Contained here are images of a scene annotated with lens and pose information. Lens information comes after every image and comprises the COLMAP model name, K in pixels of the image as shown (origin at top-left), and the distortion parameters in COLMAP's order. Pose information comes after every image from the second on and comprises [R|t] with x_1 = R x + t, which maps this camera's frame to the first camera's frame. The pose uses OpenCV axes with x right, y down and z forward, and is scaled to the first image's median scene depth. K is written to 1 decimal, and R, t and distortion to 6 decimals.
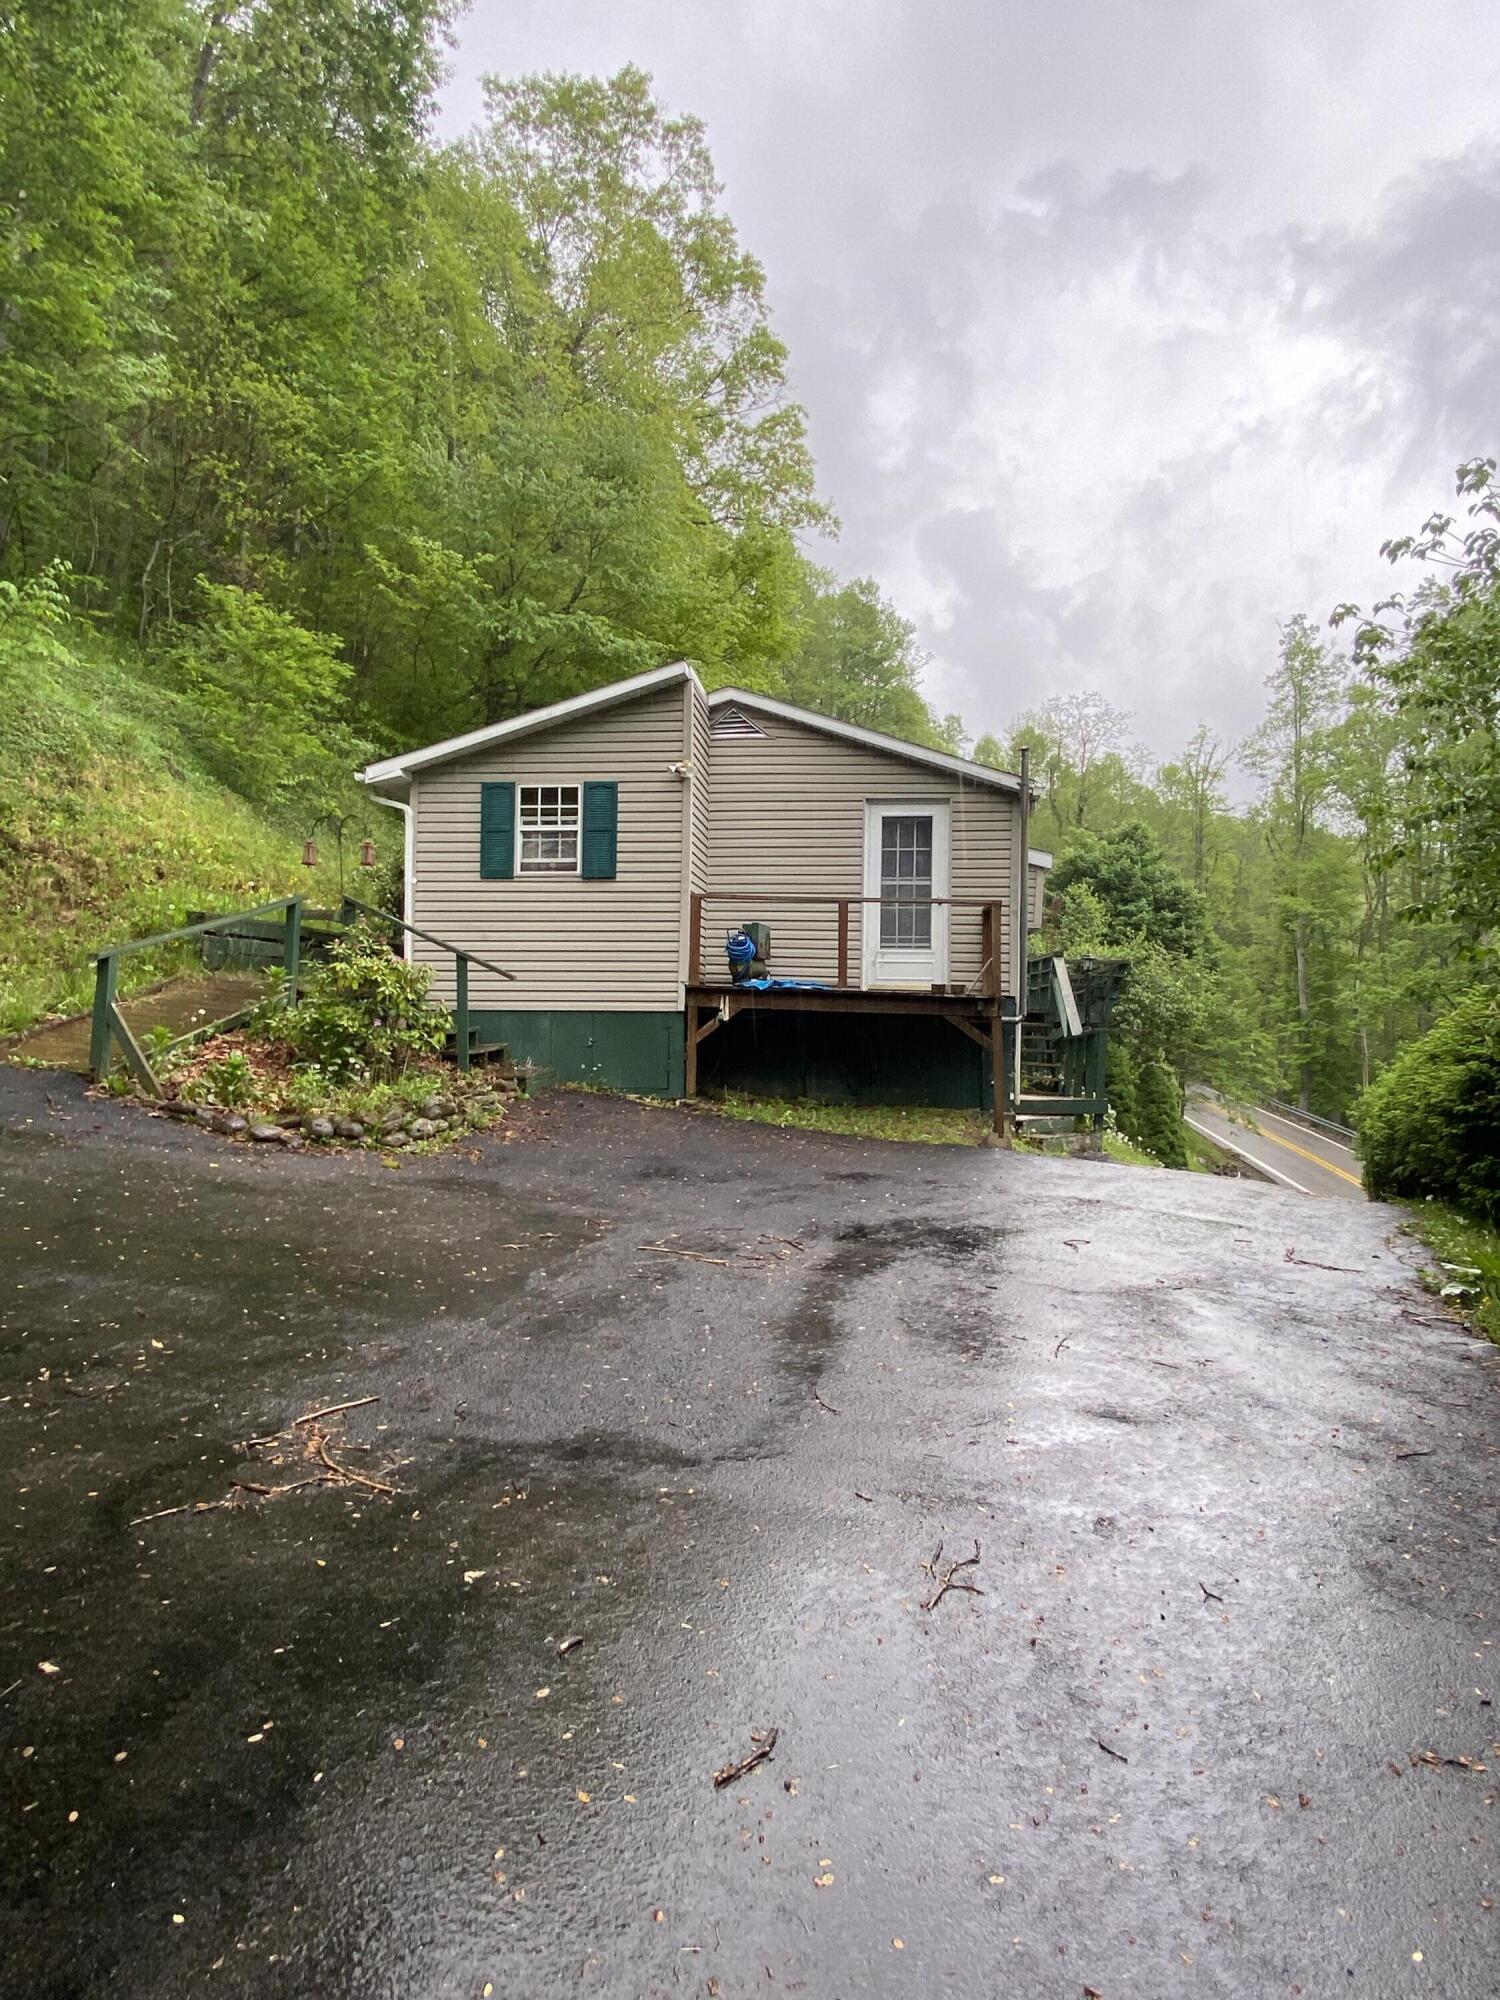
lens RADIAL K [[1106.3, 0, 750.0], [0, 1106.3, 1000.0], [0, 0, 1]] dist [0.064015, -0.105309]
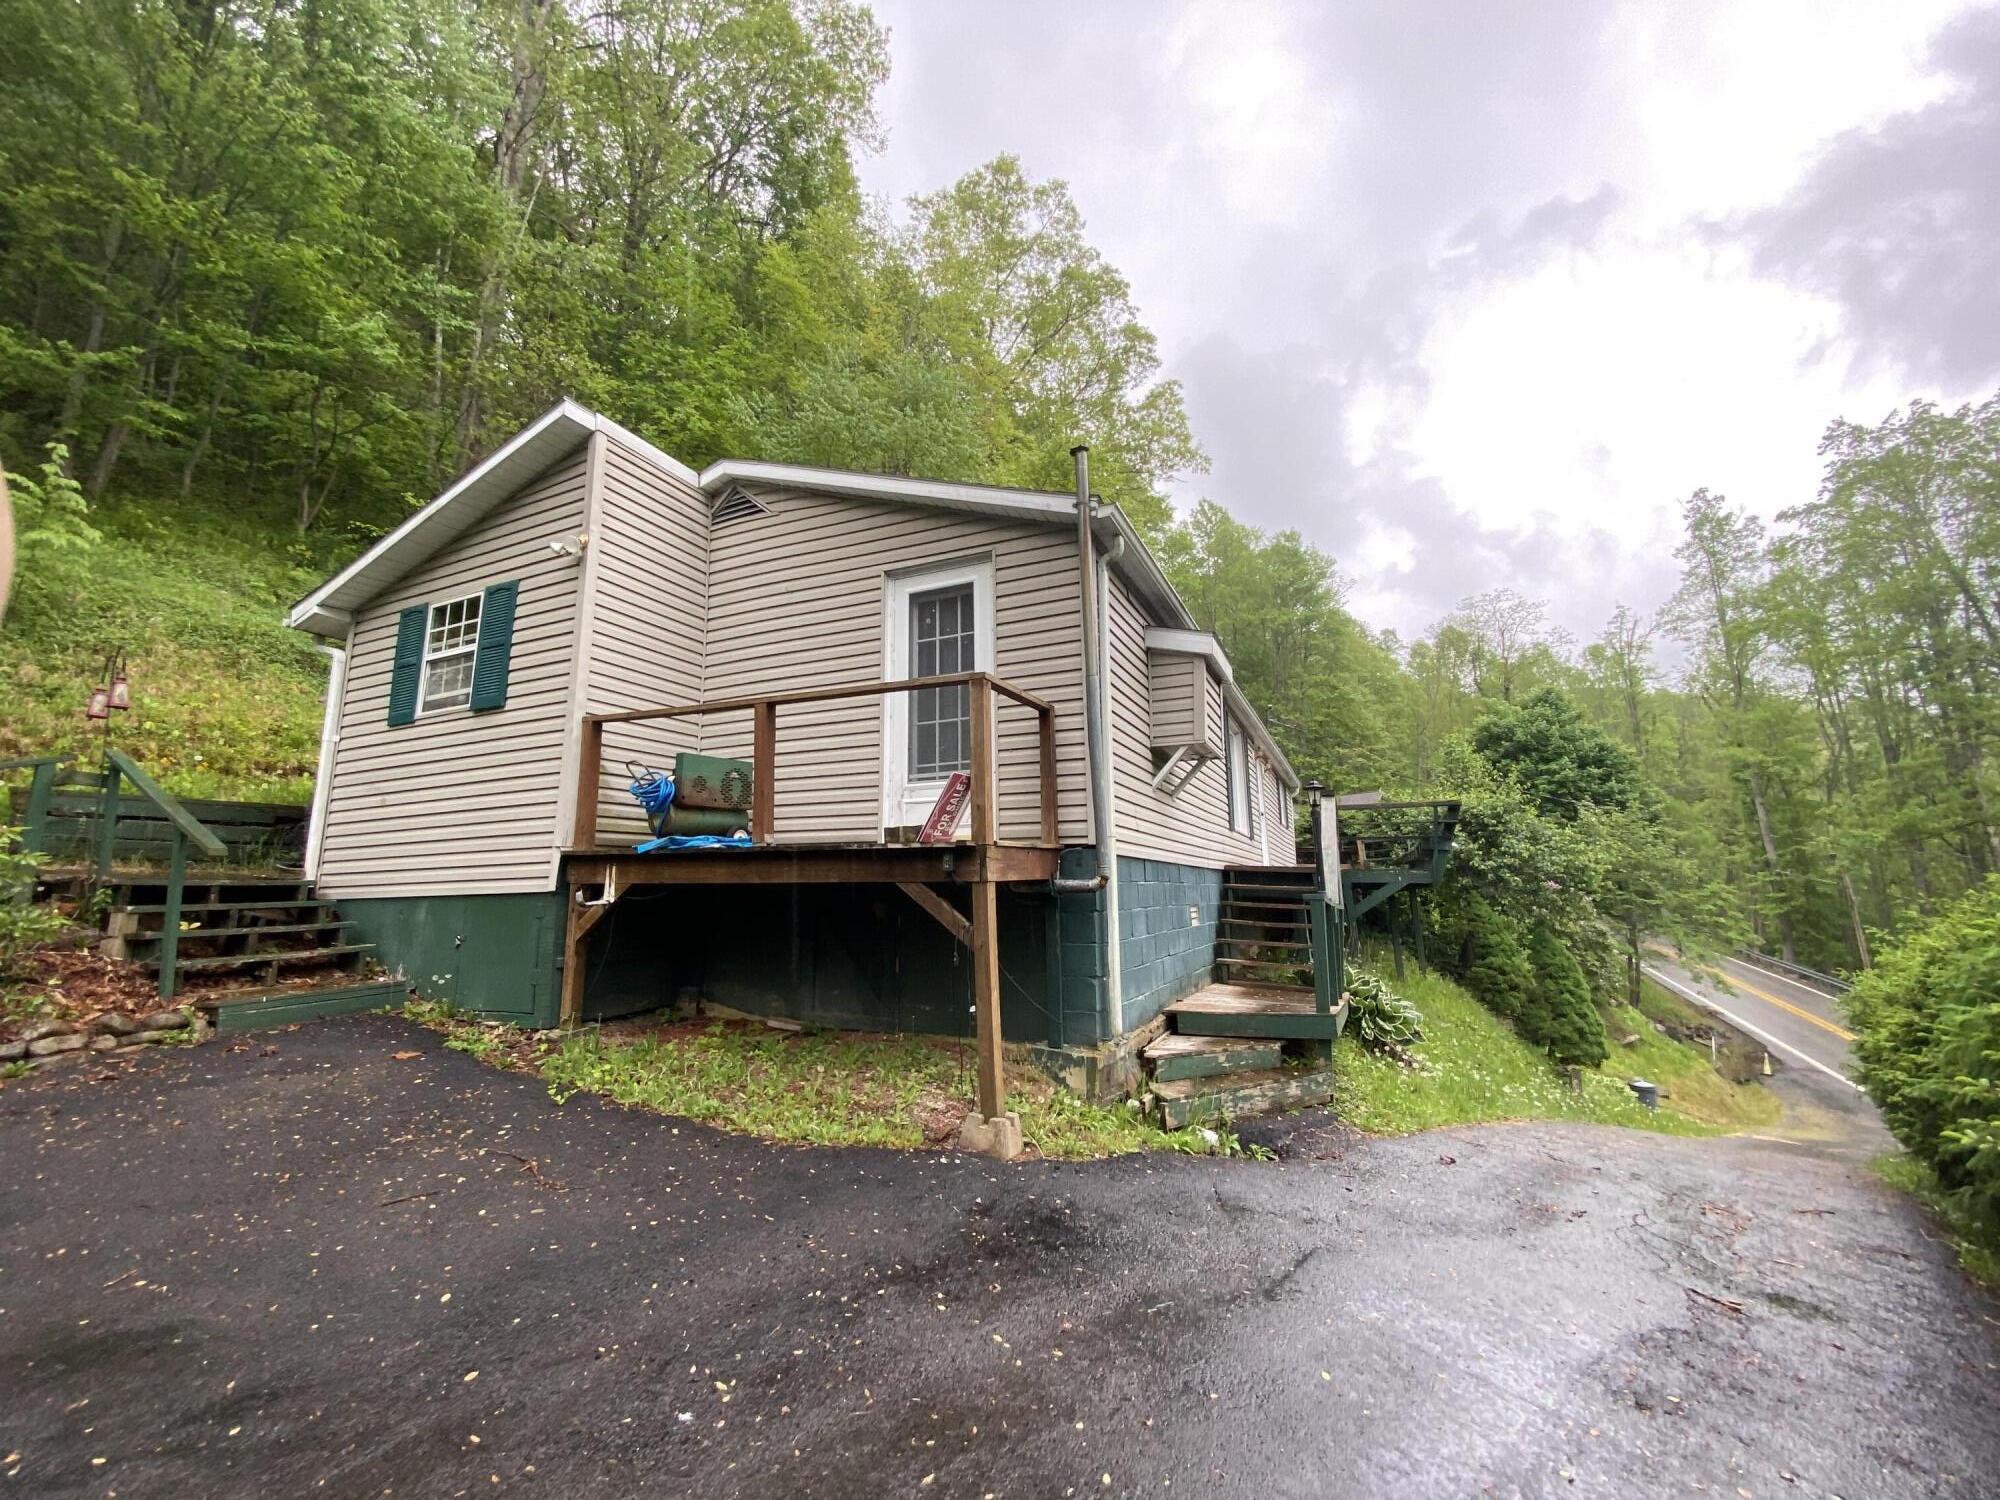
lens RADIAL K [[815.6, 0, 999.3], [0, 815.6, 752.6], [0, 0, 1]] dist [-0.001011, -0.012425]
pose [[0.952798, -0.081793, -0.292381, 0.073314], [0.036796, 0.987038, -0.156212, 0.003116], [0.301368, 0.138080, 0.943457, 0.129749]]
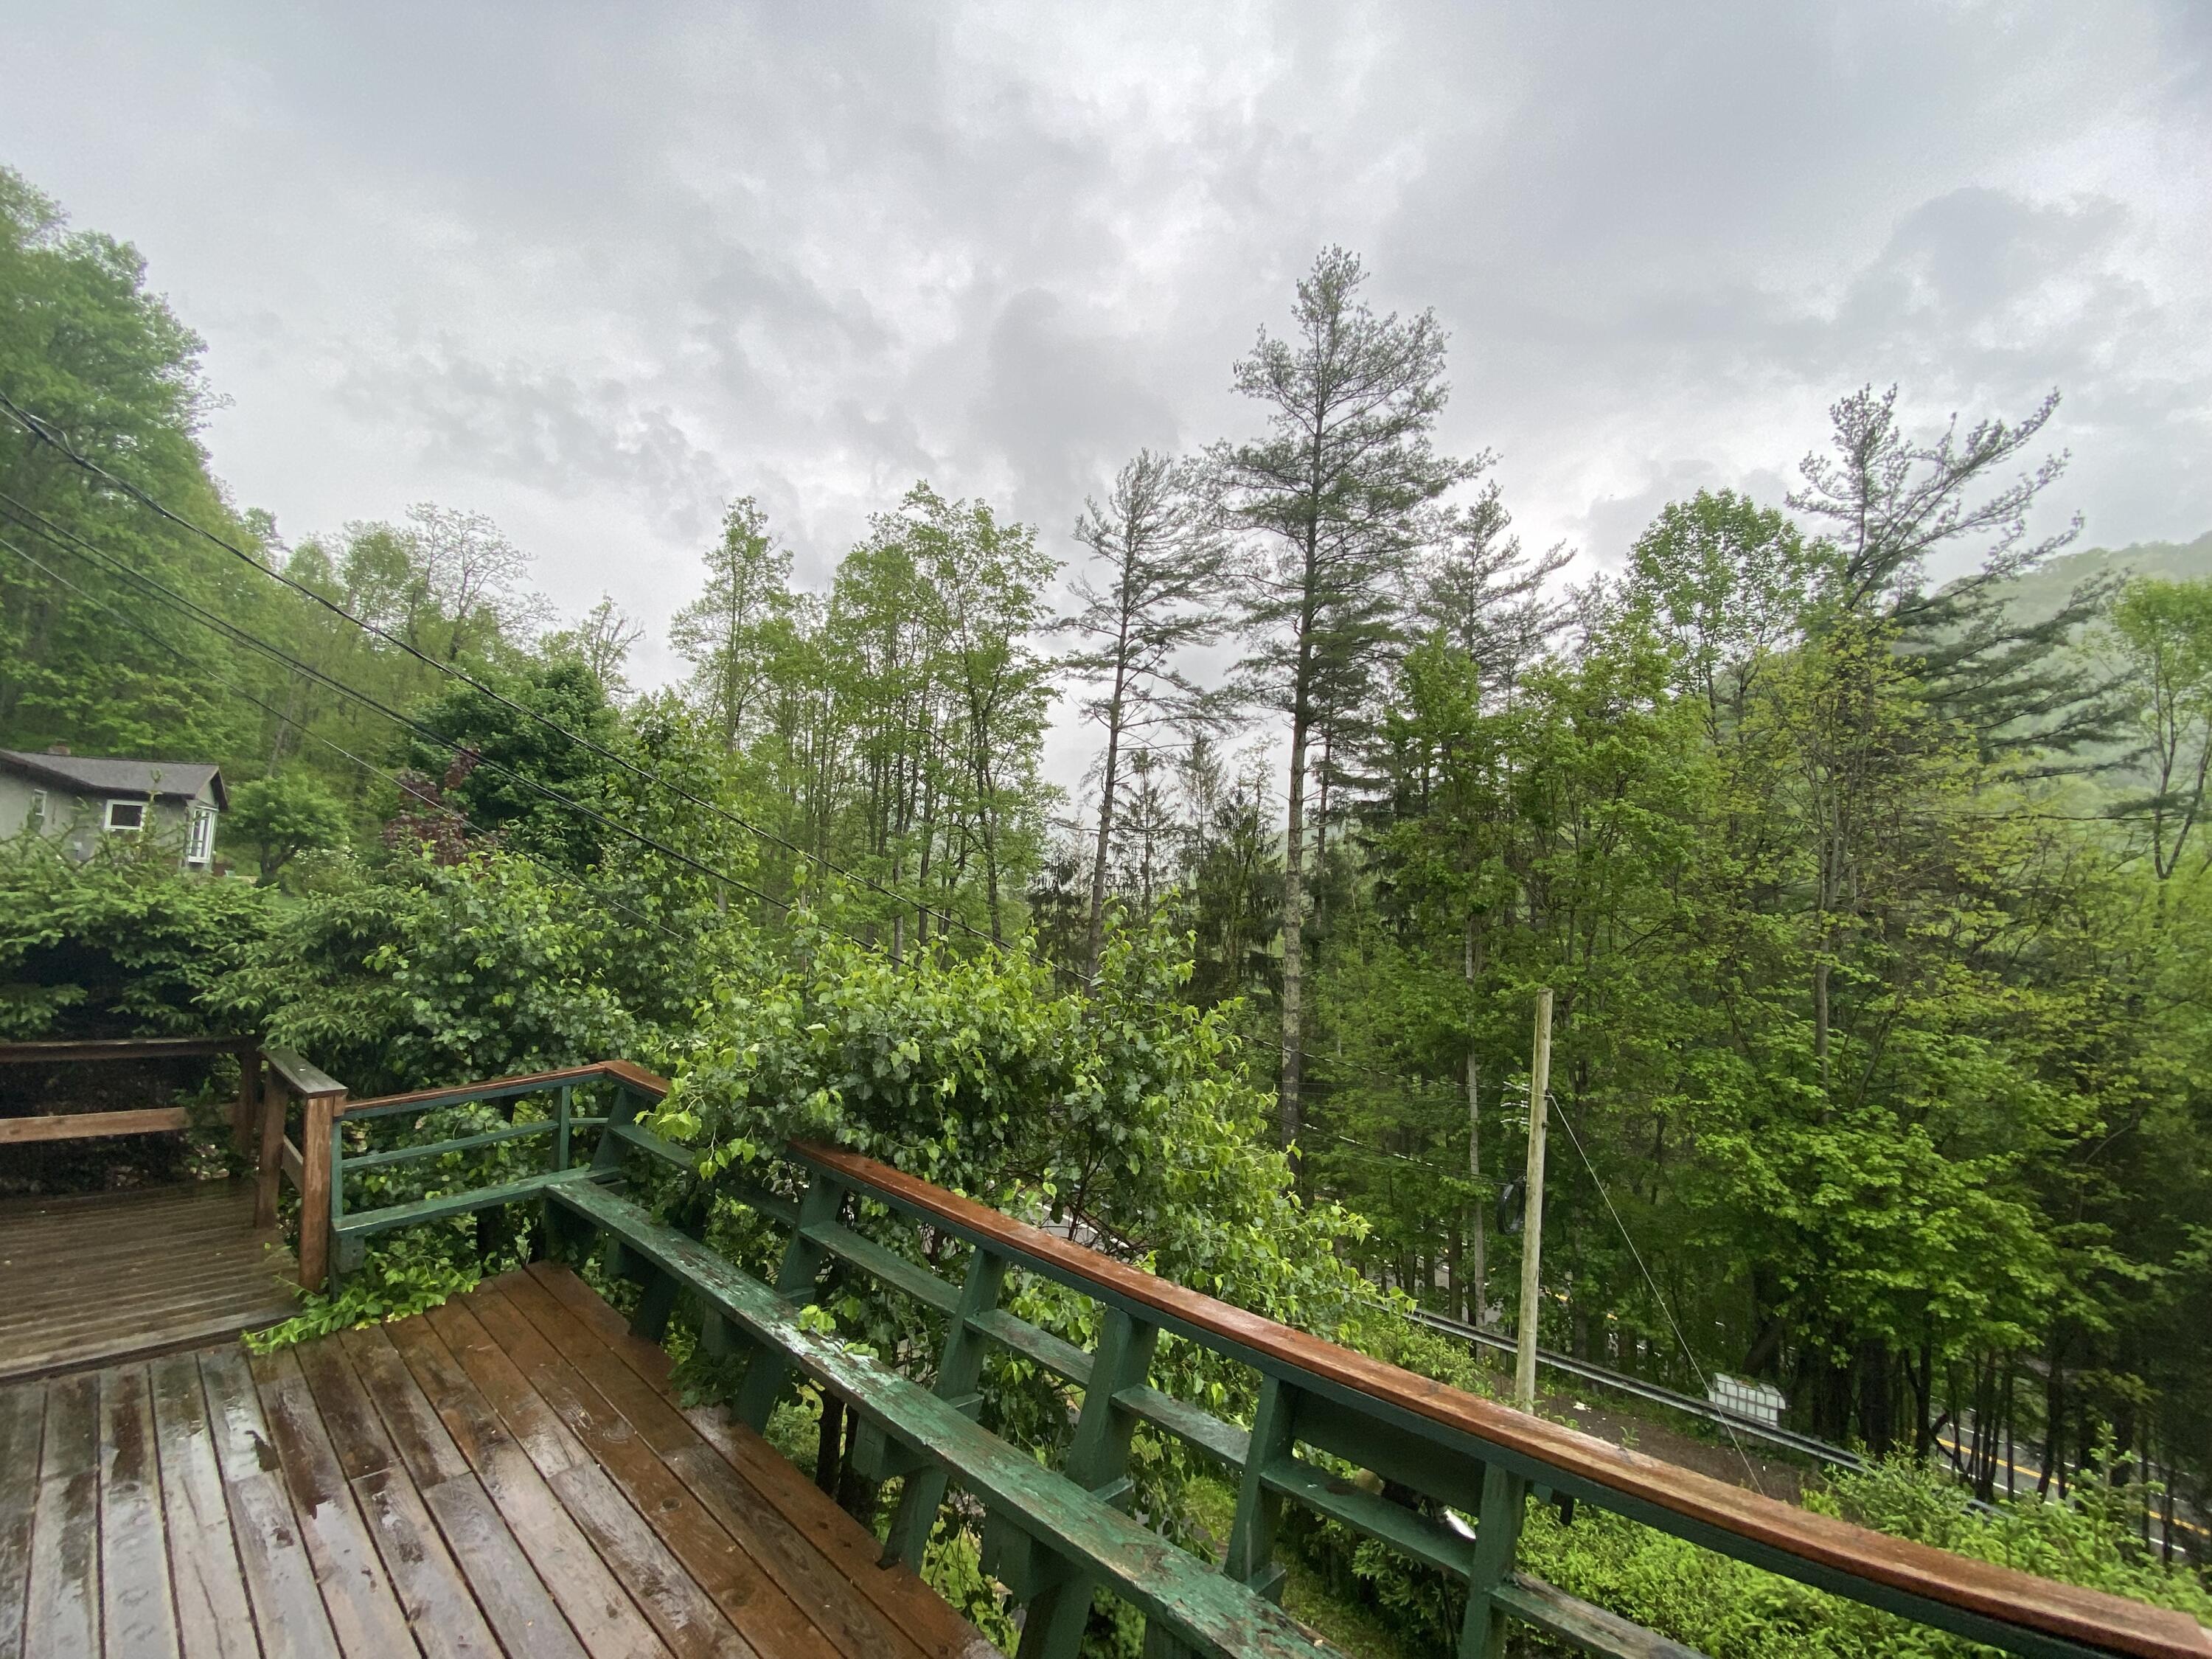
lens RADIAL K [[902.1, 0, 1105.3], [0, 902.1, 832.4], [0, 0, 1]] dist [-0.001011, -0.012425]
pose [[0.577032, 0.075683, 0.813207, 0.089824], [-0.038471, 0.997111, -0.065501, -0.031972], [-0.815815, 0.006511, 0.578277, 0.418289]]
